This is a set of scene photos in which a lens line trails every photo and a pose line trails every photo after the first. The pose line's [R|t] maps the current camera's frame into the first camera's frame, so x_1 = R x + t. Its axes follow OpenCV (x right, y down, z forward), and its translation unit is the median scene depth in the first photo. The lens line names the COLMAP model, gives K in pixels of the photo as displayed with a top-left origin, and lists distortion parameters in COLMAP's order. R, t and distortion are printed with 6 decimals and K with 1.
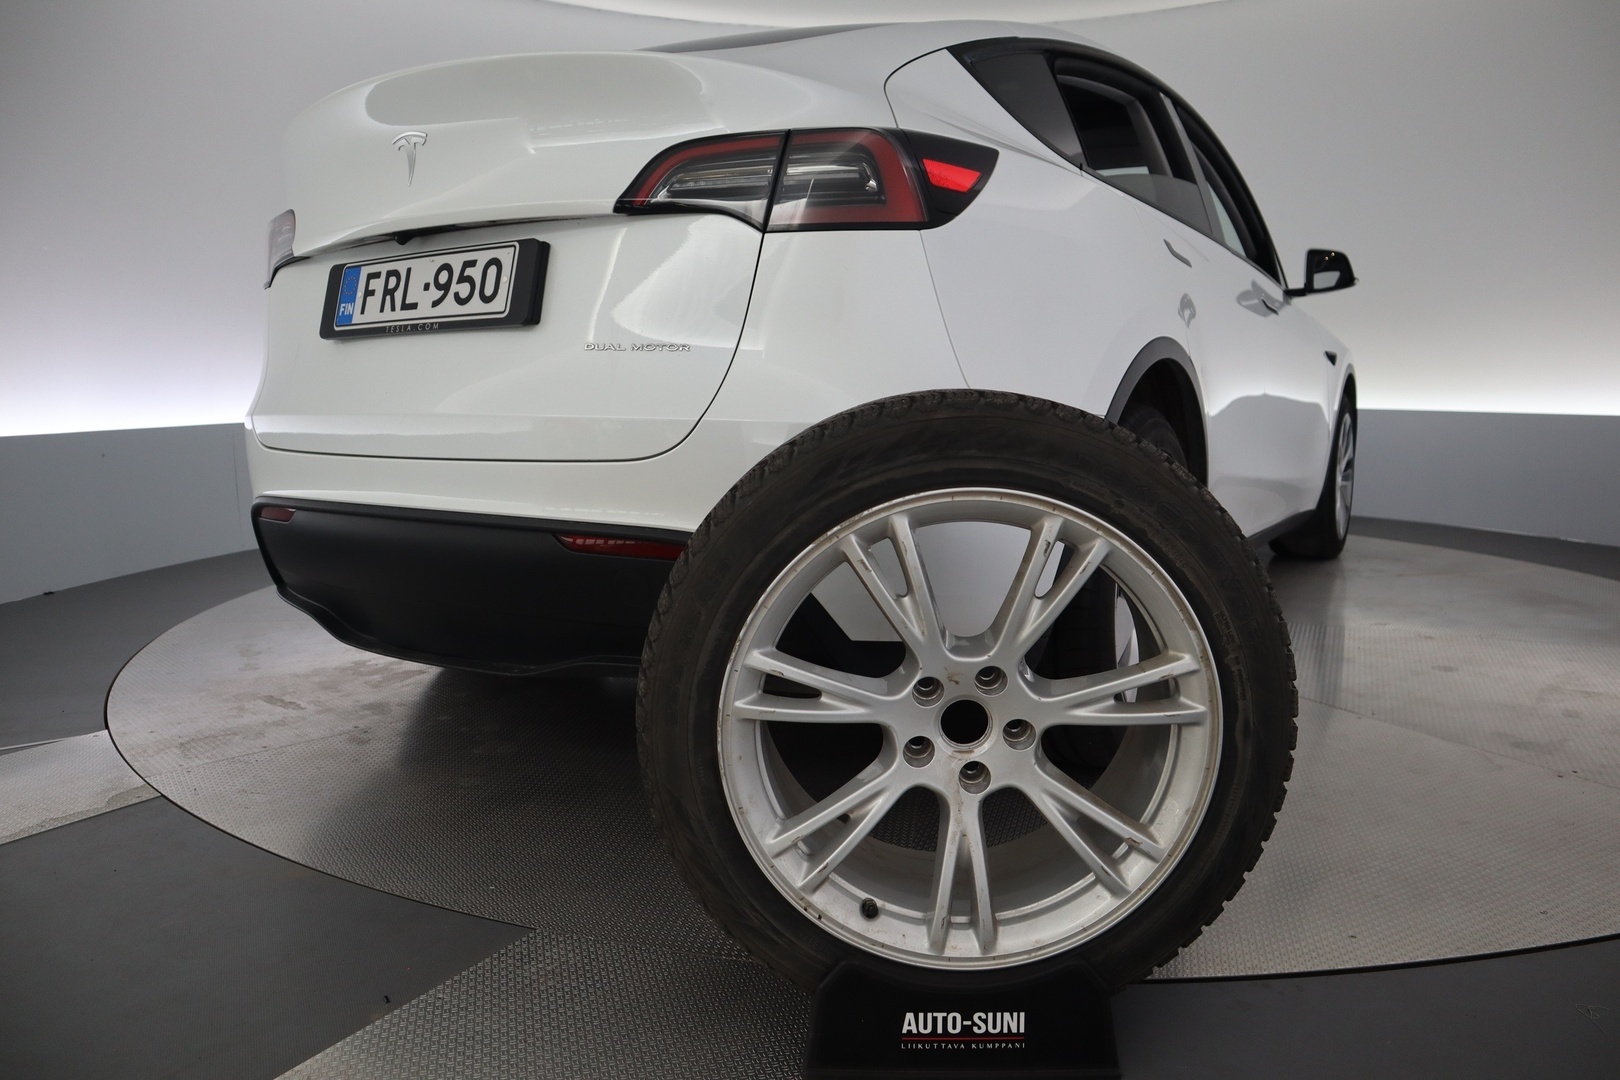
lens RADIAL K [[1120.8, 0, 810.0], [0, 1120.8, 540.0], [0, 0, 1]] dist [-0.133976, 0.097626]
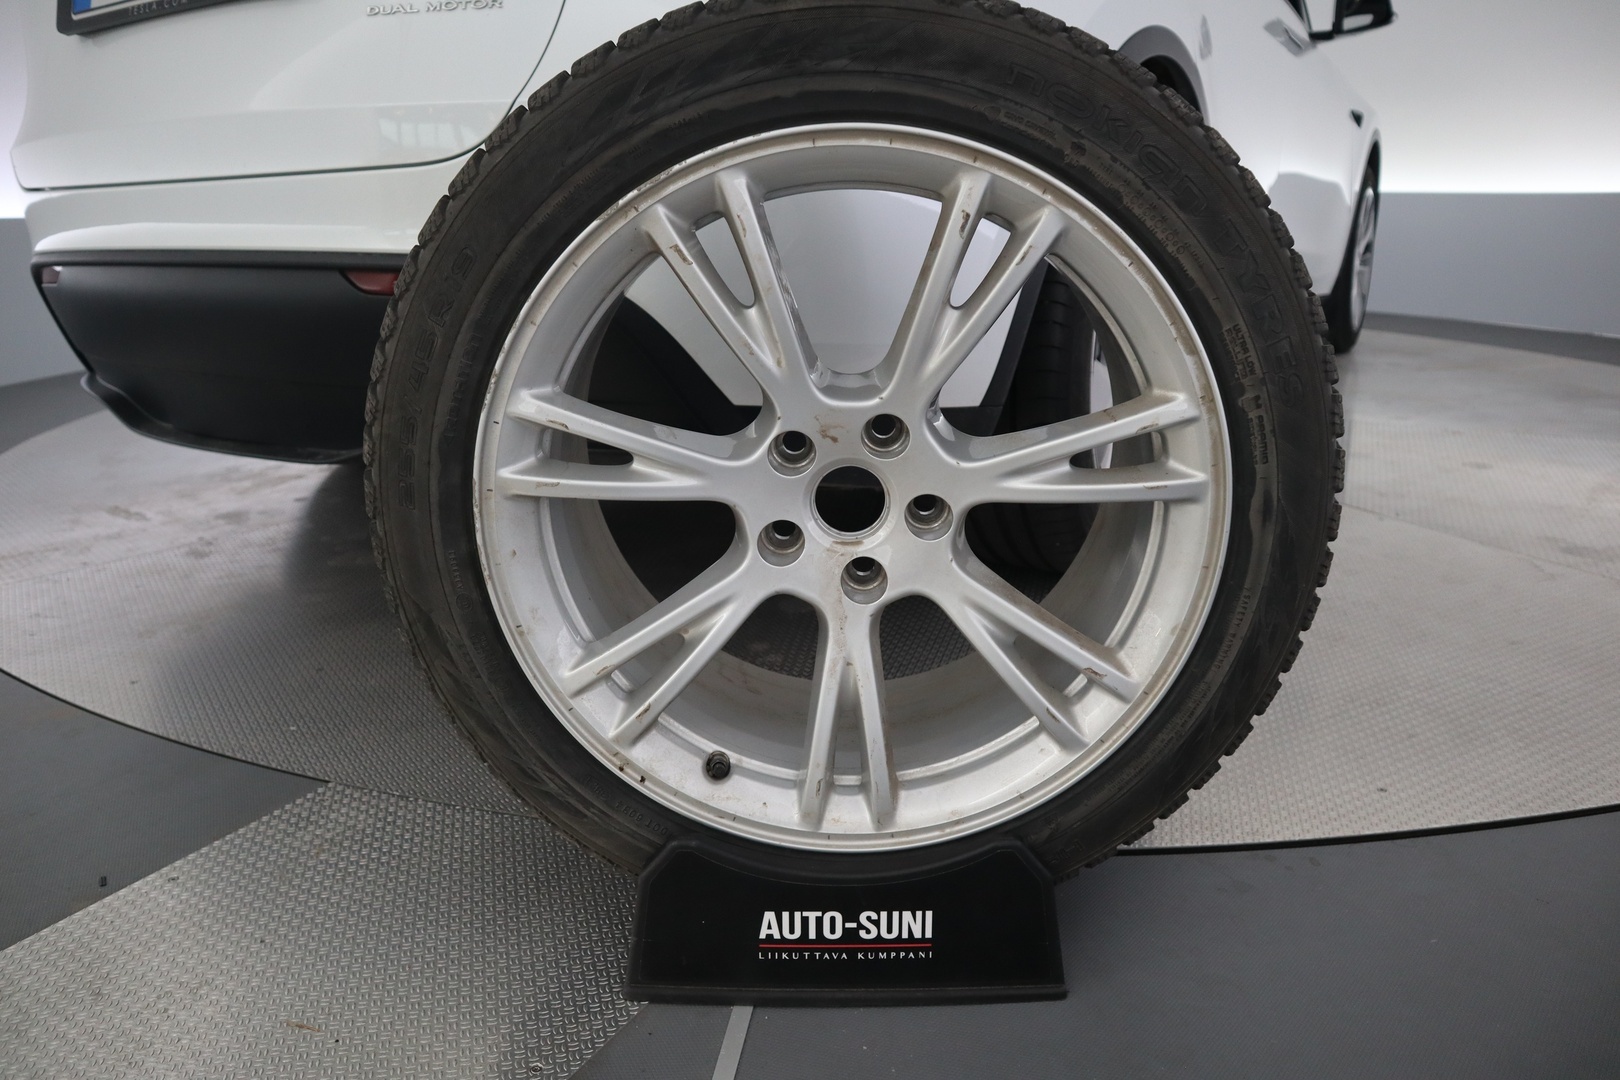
lens RADIAL K [[1120.8, 0, 810.0], [0, 1120.8, 540.0], [0, 0, 1]] dist [-0.133976, 0.097626]
pose [[0.999954, -0.008425, 0.004615, 0.113793], [0.007571, 0.986874, 0.161315, 0.078919], [-0.005913, -0.161273, 0.986892, 0.329206]]
